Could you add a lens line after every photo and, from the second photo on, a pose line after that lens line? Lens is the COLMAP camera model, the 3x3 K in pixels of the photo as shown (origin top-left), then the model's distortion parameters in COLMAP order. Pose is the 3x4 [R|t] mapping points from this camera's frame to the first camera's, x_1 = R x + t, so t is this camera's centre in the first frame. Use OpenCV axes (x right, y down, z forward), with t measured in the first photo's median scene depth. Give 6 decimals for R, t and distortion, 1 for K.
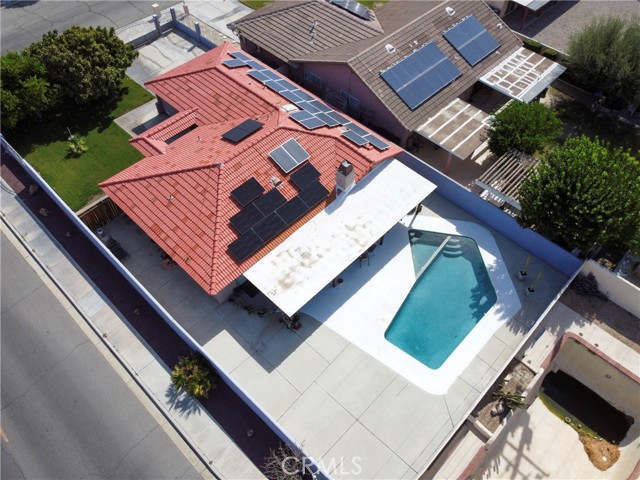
lens RADIAL K [[481.8, 0, 320.0], [0, 481.8, 240.0], [0, 0, 1]] dist [-0.002221, -0.005189]
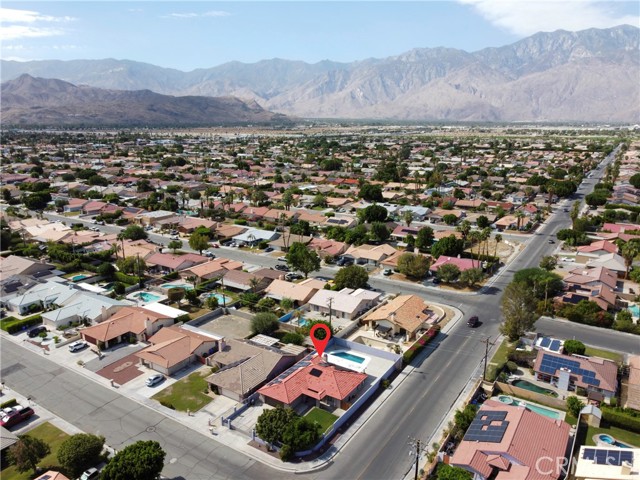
lens RADIAL K [[481.8, 0, 320.0], [0, 481.8, 240.0], [0, 0, 1]] dist [-0.002221, -0.005189]
pose [[-0.196606, -0.249460, 0.948217, -2.872706], [0.780439, 0.545594, 0.305355, -1.597604], [-0.593516, 0.800060, 0.087421, -0.026408]]
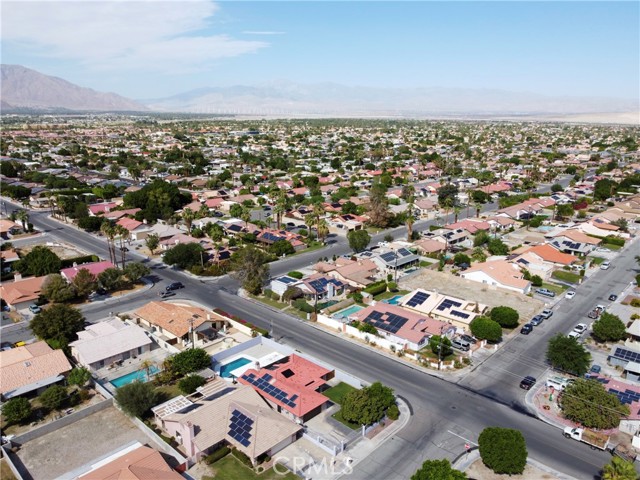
lens RADIAL K [[481.8, 0, 320.0], [0, 481.8, 240.0], [0, 0, 1]] dist [-0.002221, -0.005189]
pose [[-0.999787, -0.015918, -0.013144, -0.296982], [-0.018189, 0.378180, 0.925553, -3.268356], [-0.009762, 0.925595, -0.378389, 1.299674]]
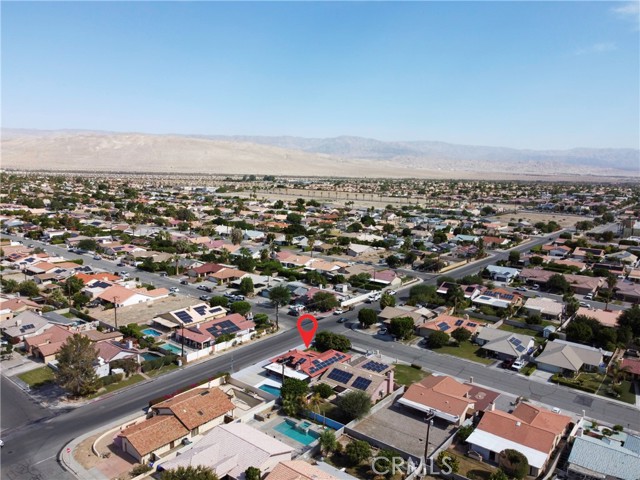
lens RADIAL K [[481.8, 0, 320.0], [0, 481.8, 240.0], [0, 0, 1]] dist [-0.002221, -0.005189]
pose [[0.091661, 0.135091, -0.986584, 3.662969], [-0.809627, 0.586923, 0.005145, -0.867916], [0.579744, 0.798293, 0.163171, -0.426802]]
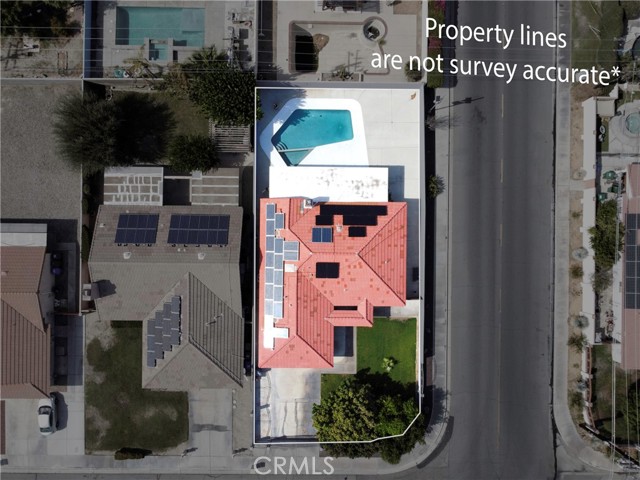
lens RADIAL K [[481.8, 0, 320.0], [0, 481.8, 240.0], [0, 0, 1]] dist [-0.002221, -0.005189]
pose [[-0.688366, -0.725079, -0.020321, -0.033237], [0.571038, -0.558974, 0.601218, -1.096765], [-0.447290, 0.402254, 0.798827, -0.322961]]
